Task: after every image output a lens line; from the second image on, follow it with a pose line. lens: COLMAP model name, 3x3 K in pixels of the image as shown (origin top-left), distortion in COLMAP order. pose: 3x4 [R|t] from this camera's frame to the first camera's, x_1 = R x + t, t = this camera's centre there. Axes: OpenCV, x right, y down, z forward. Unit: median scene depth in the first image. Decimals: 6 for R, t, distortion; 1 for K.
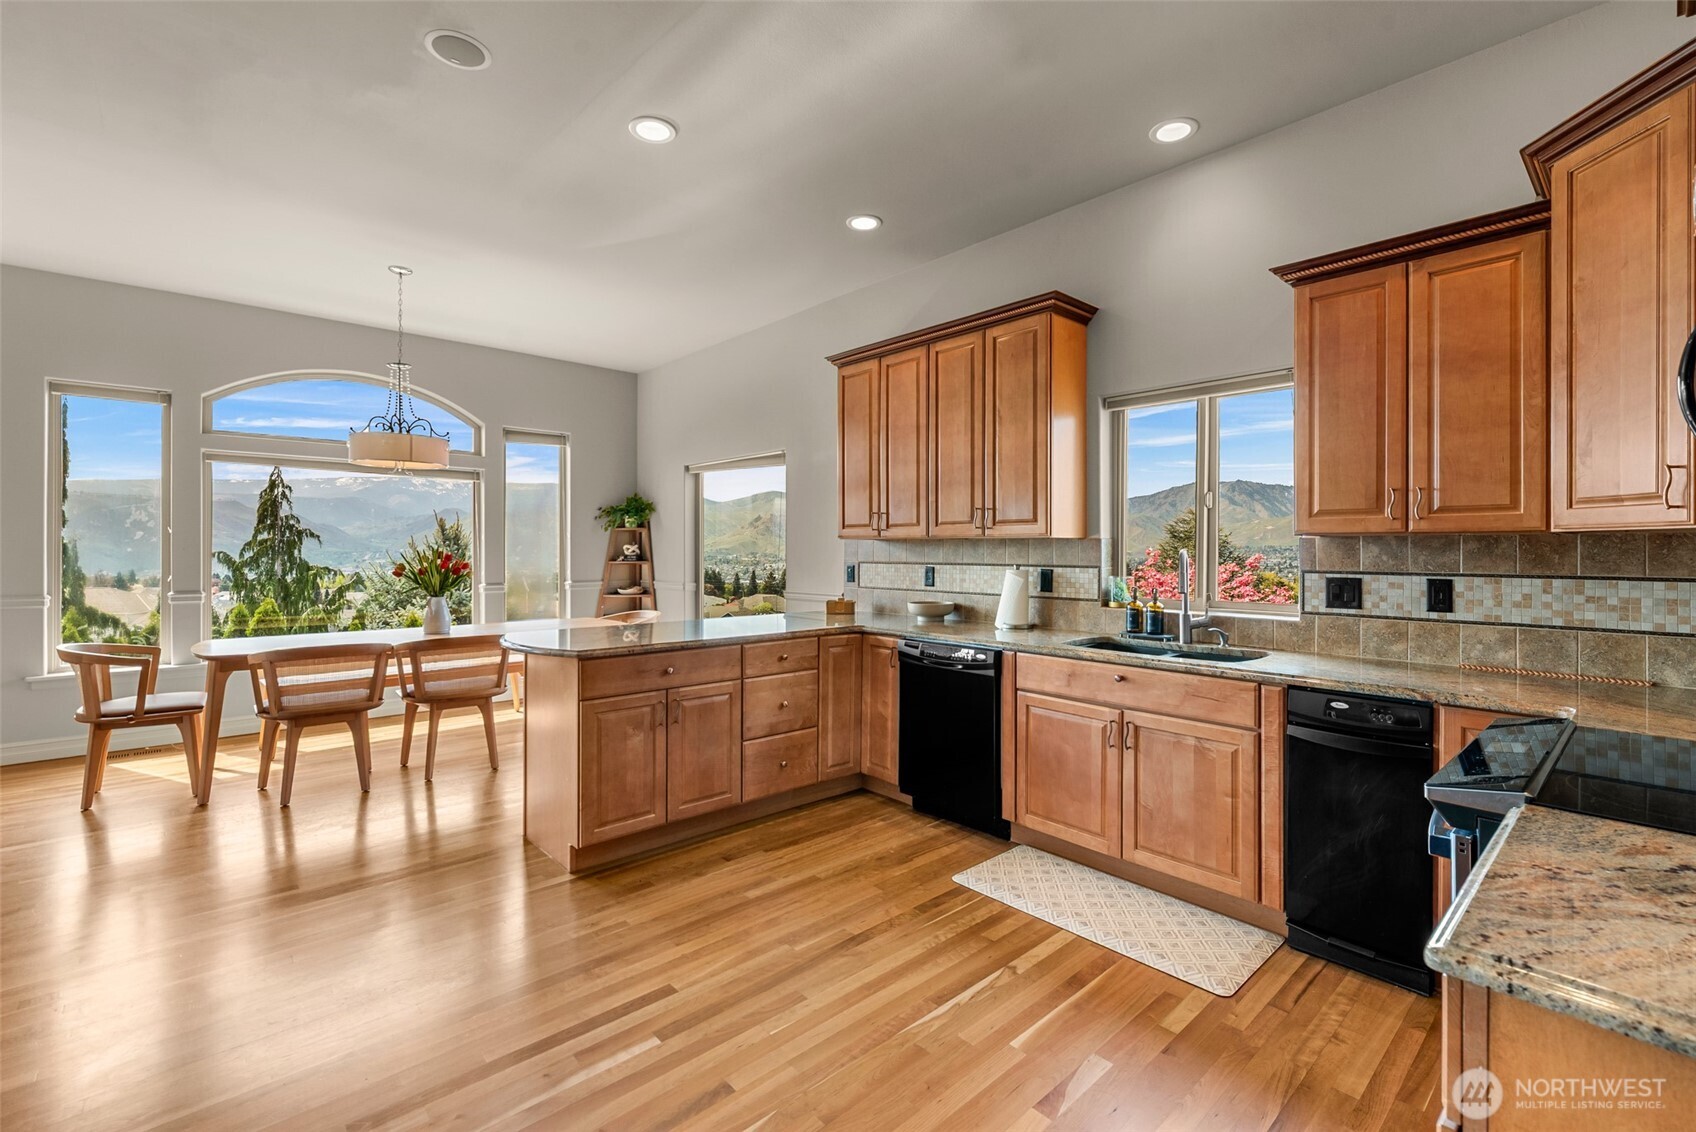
lens RADIAL K [[741.9, 0, 868.1], [0, 741.9, 549.3], [0, 0, 1]] dist [0.001103, -0.000075]
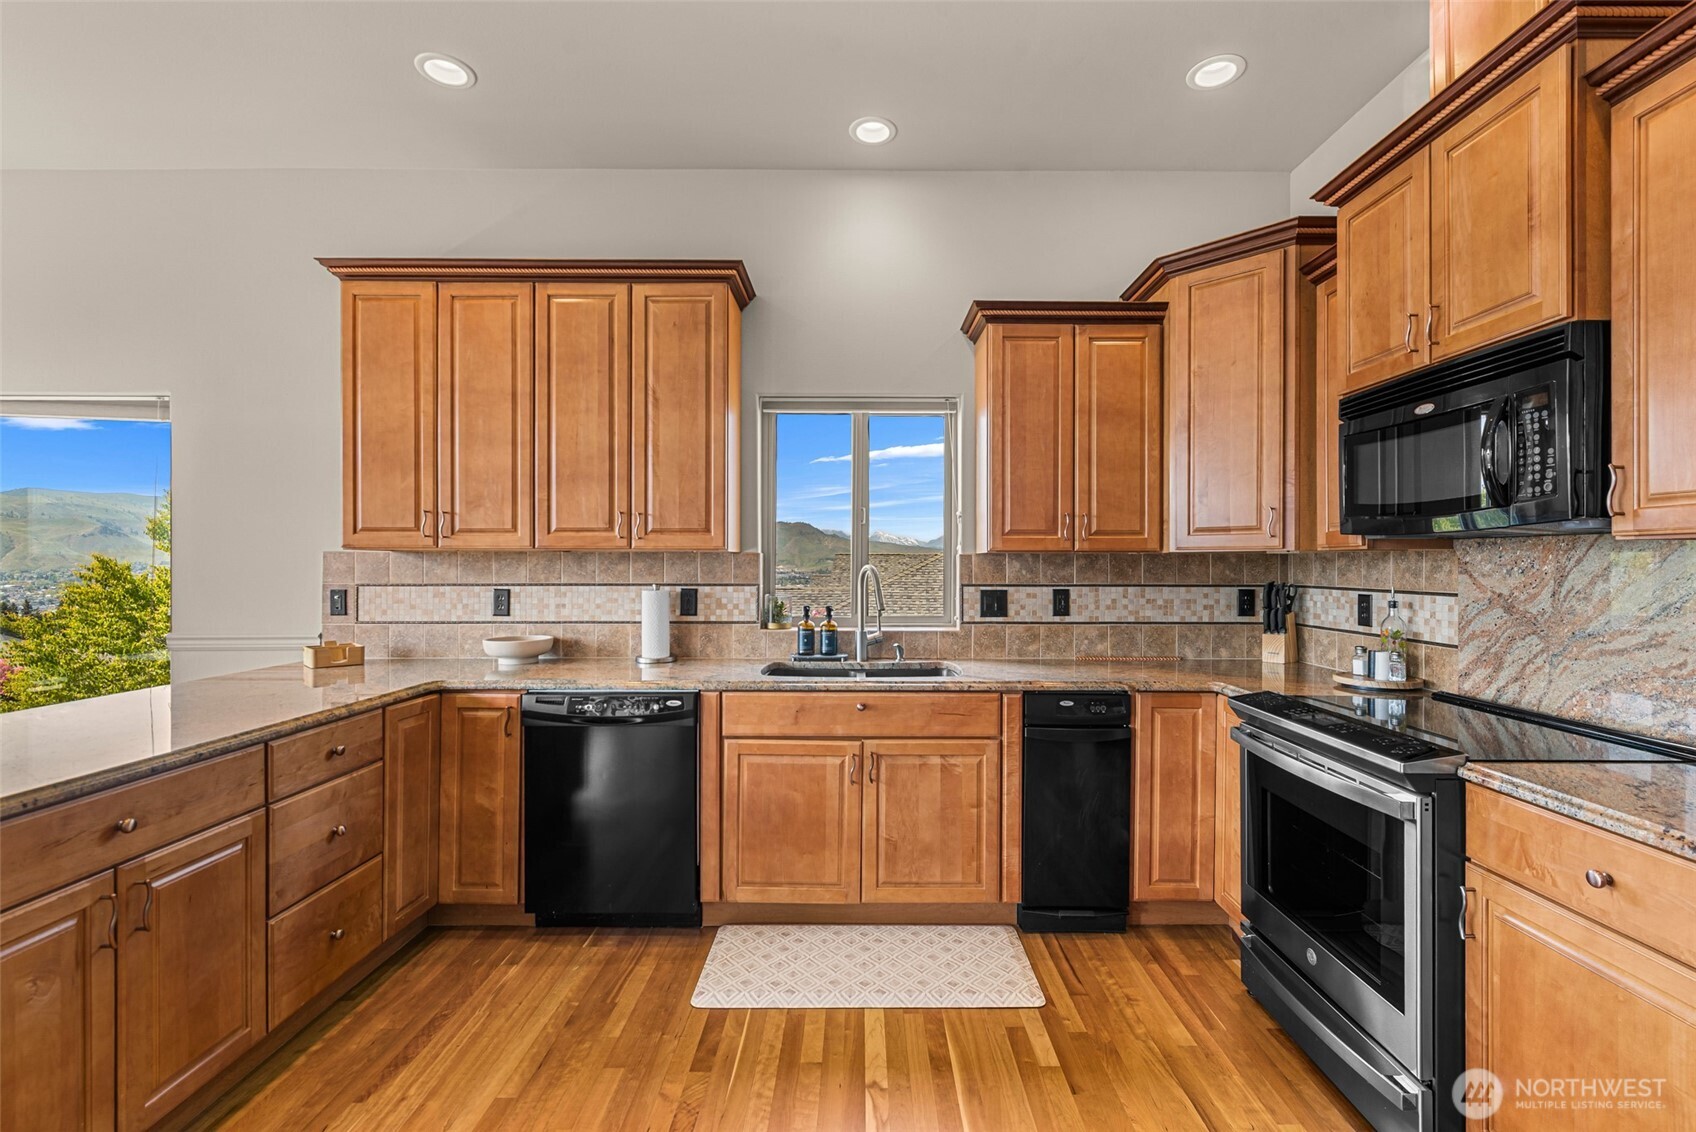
lens RADIAL K [[744.7, 0, 862.7], [0, 744.7, 567.1], [0, 0, 1]] dist [0.000292, -0.000256]
pose [[0.675452, -0.003300, 0.737397, -0.276636], [0.000042, 0.999990, 0.004437, -0.001383], [-0.737404, -0.002966, 0.675446, 0.314159]]
